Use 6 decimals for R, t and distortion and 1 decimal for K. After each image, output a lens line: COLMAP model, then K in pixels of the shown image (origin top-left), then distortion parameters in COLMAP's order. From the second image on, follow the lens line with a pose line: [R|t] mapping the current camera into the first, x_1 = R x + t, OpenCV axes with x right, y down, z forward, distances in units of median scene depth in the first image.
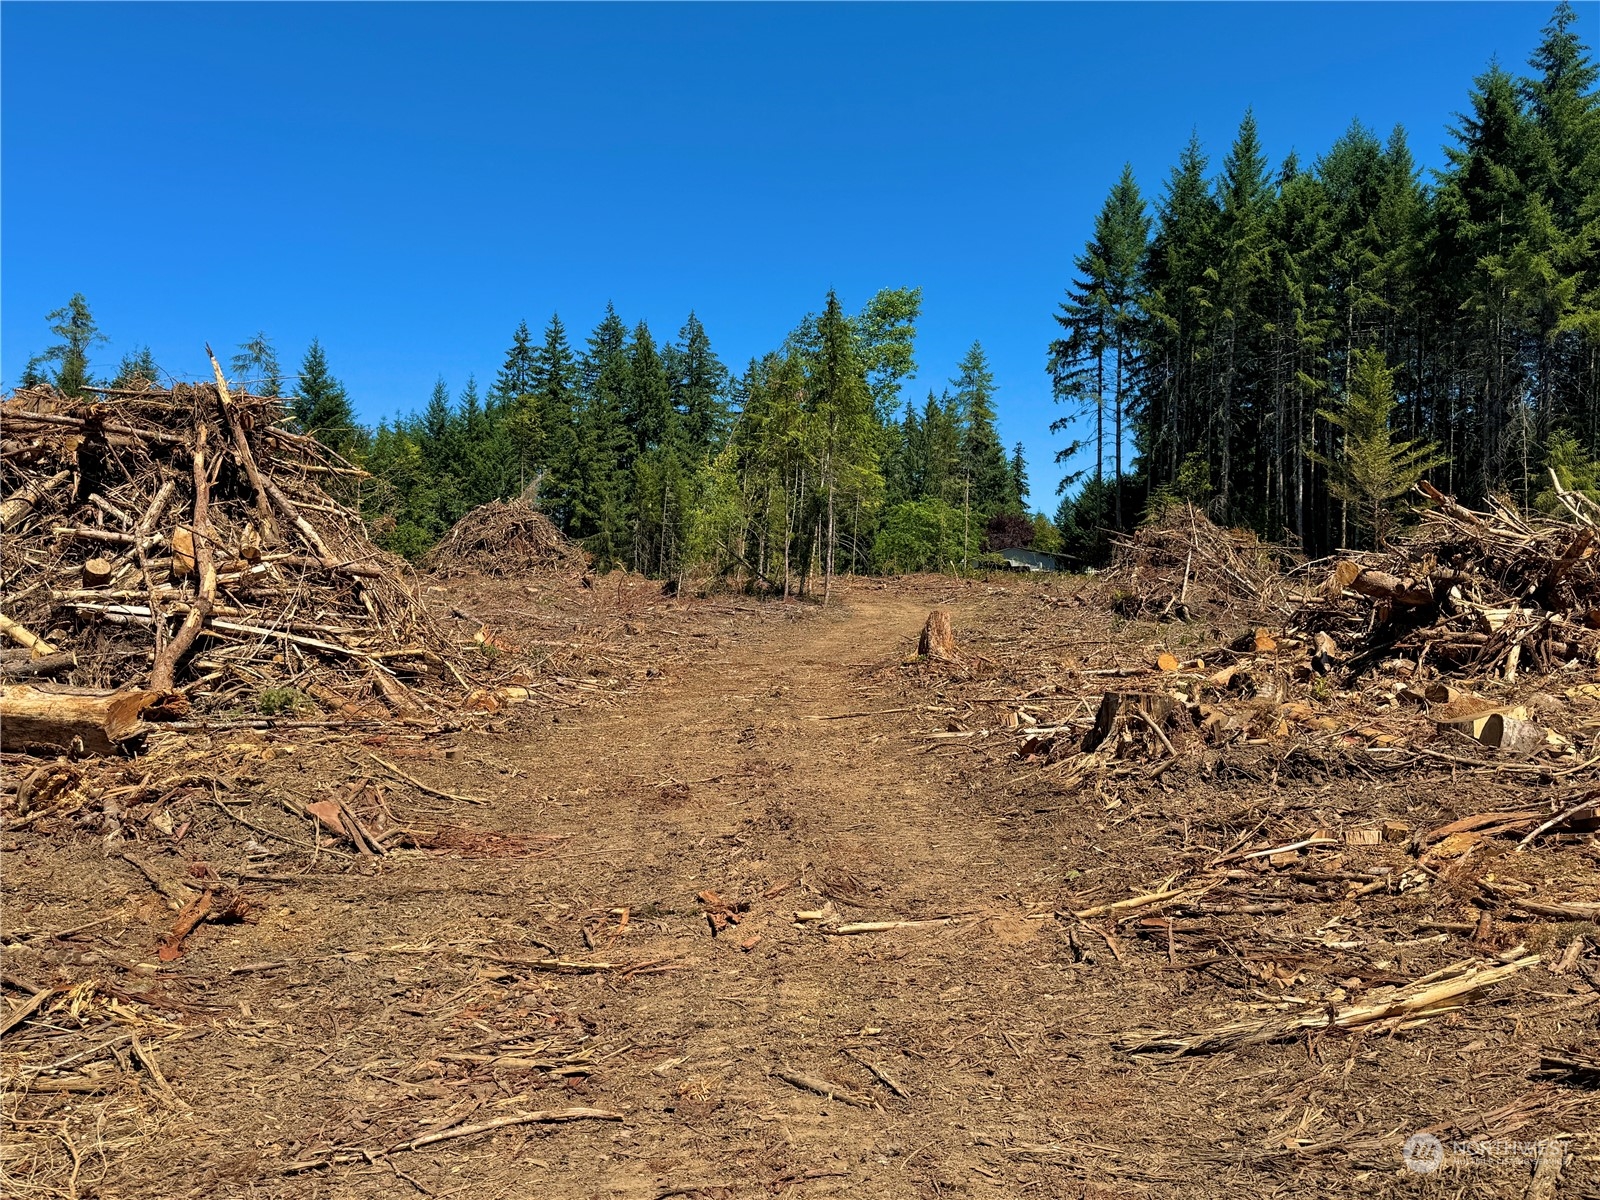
lens RADIAL K [[1290.6, 0, 826.2], [0, 1290.6, 638.8], [0, 0, 1]] dist [0.038780, -0.051555]
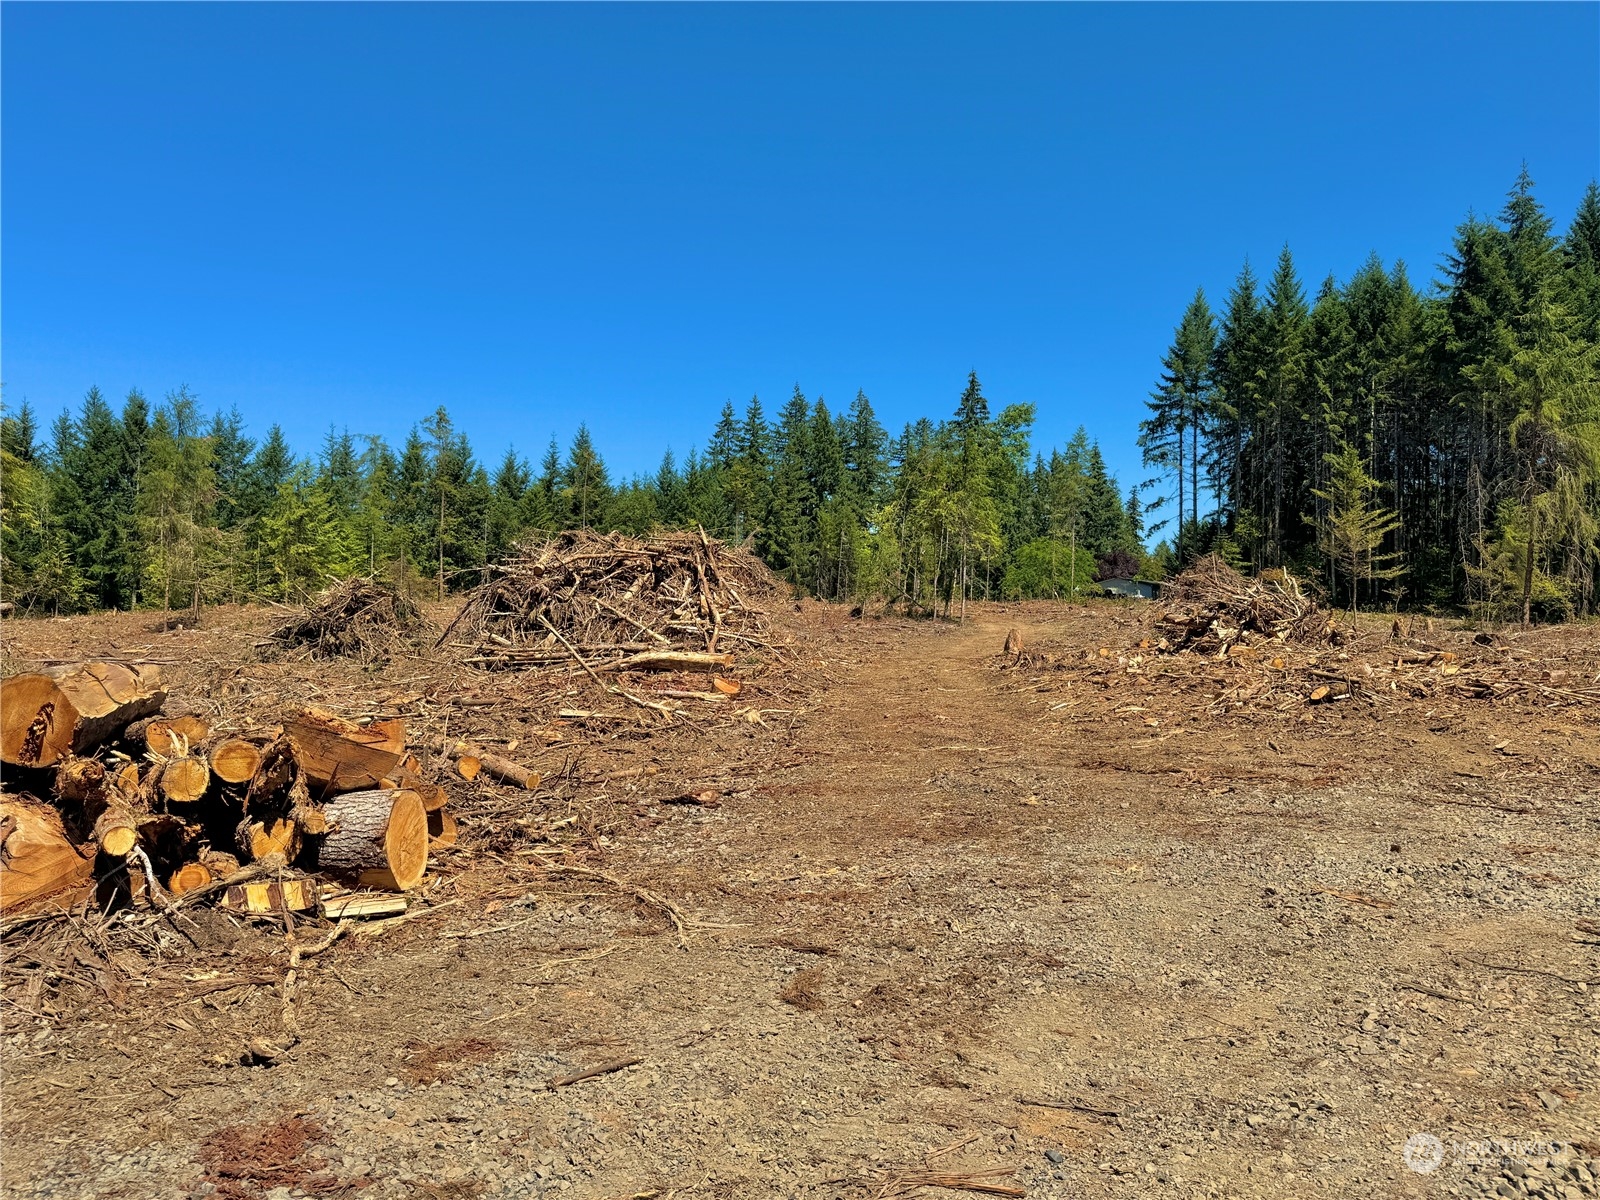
lens RADIAL K [[1177.8, 0, 806.3], [0, 1177.8, 613.5], [0, 0, 1]] dist [0.054508, -0.073974]
pose [[0.990282, 0.002481, -0.139054, 0.007351], [-0.007066, 0.999447, -0.032490, 0.004605], [0.138897, 0.033157, 0.989752, -0.246481]]
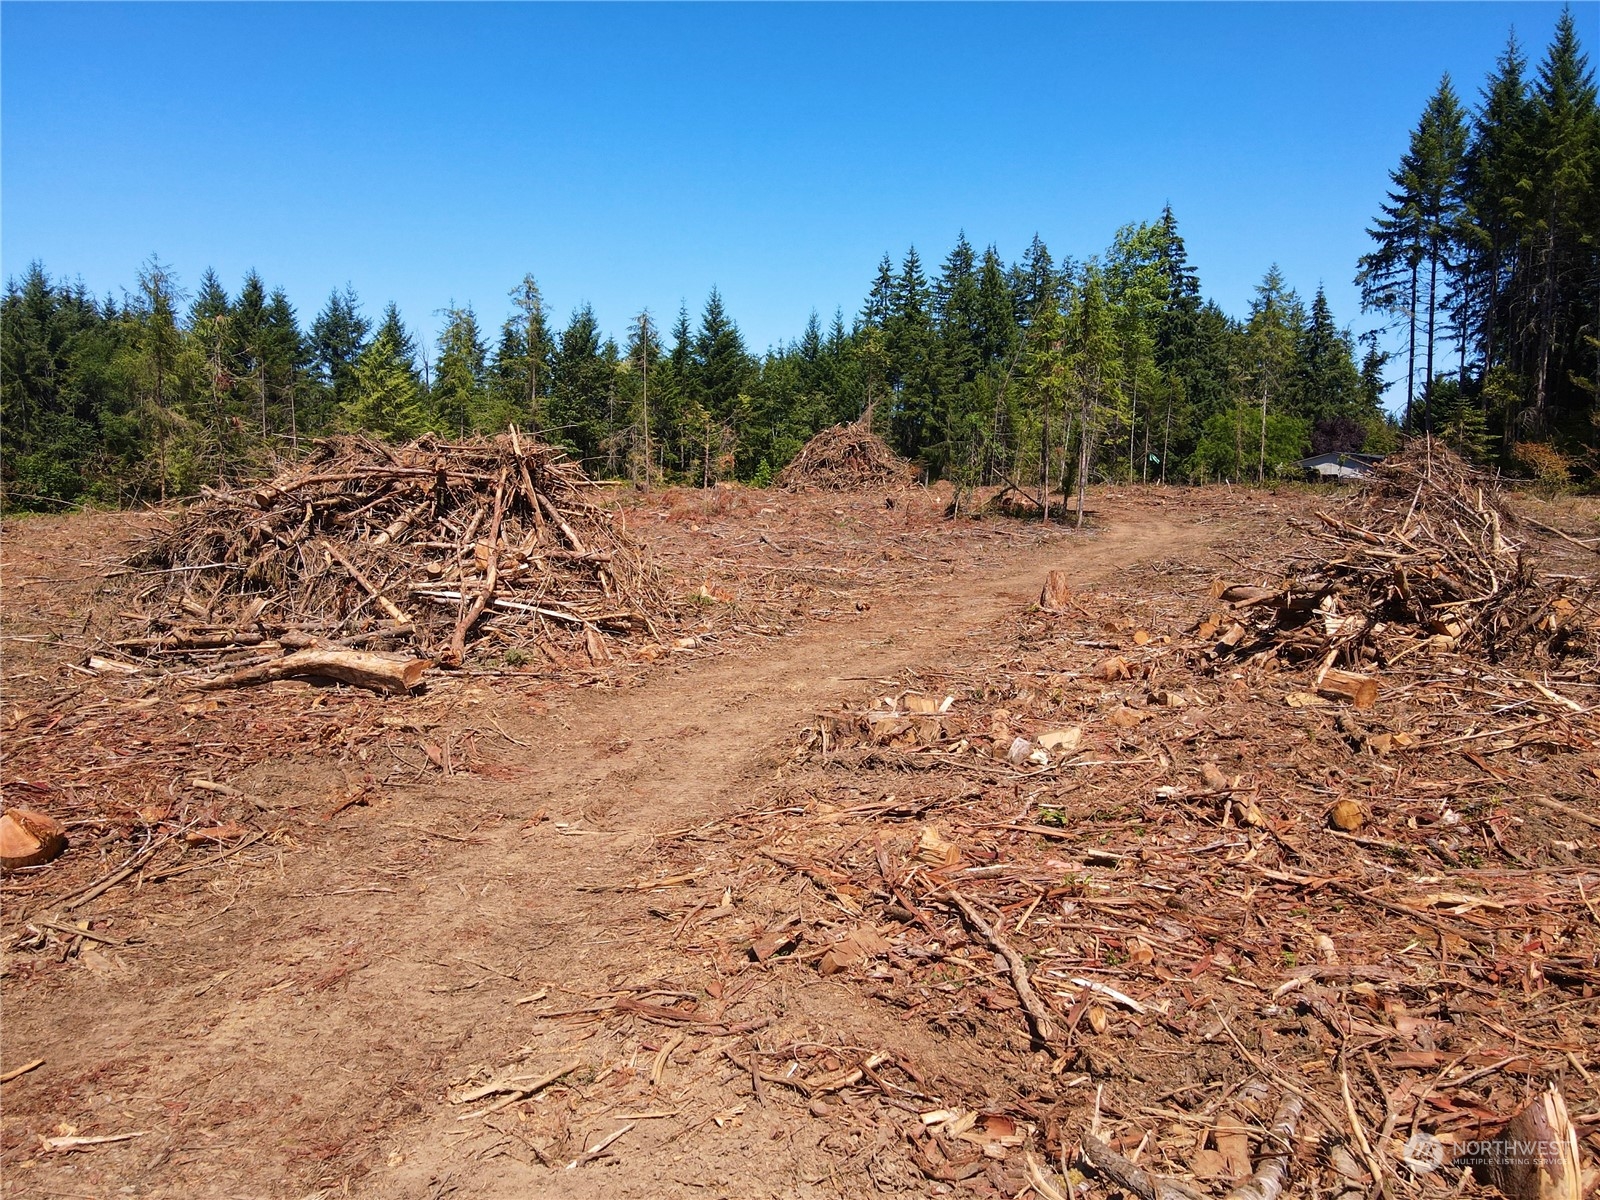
lens RADIAL K [[1194.4, 0, 800.8], [0, 1194.4, 592.4], [0, 0, 1]] dist [-0.016081, 0.016974]
pose [[0.946841, 0.024805, -0.320743, 0.070495], [-0.005191, 0.998071, 0.061863, -0.022056], [0.321659, -0.056909, 0.945144, -0.057006]]
